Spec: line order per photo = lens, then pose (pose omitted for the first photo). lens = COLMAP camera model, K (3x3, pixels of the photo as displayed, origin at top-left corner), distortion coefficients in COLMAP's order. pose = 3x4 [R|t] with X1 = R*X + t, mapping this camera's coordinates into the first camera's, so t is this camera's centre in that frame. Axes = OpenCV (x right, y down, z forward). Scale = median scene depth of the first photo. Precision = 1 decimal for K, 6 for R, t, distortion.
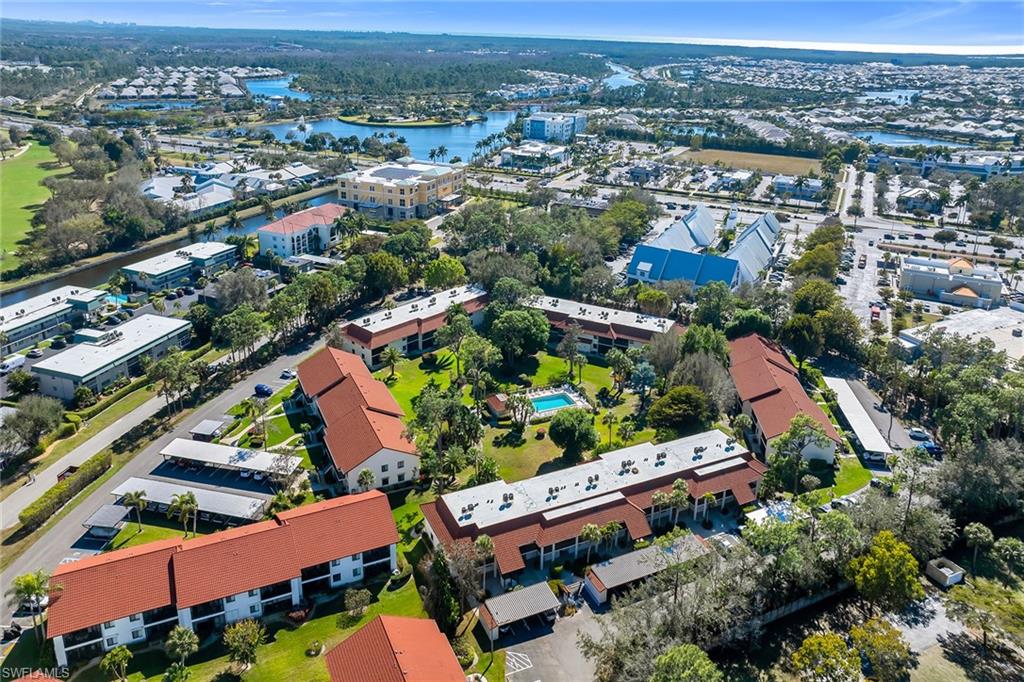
lens RADIAL K [[689.0, 0, 512.0], [0, 689.0, 341.0], [0, 0, 1]] dist [0.004207, 0.000221]
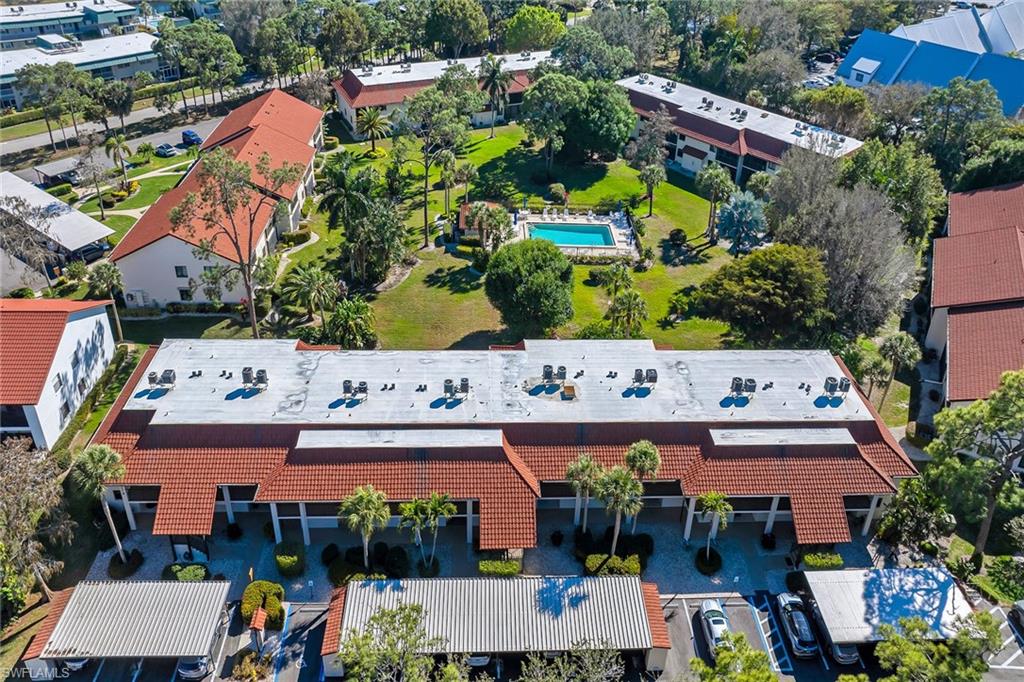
lens RADIAL K [[733.5, 0, 511.7], [0, 733.5, 243.4], [0, 0, 1]] dist [-0.006105, -0.001533]
pose [[0.923917, 0.200308, -0.325966, 0.243970], [-0.171307, 0.978403, 0.115680, 0.040058], [0.342098, -0.051039, 0.938277, 0.480425]]
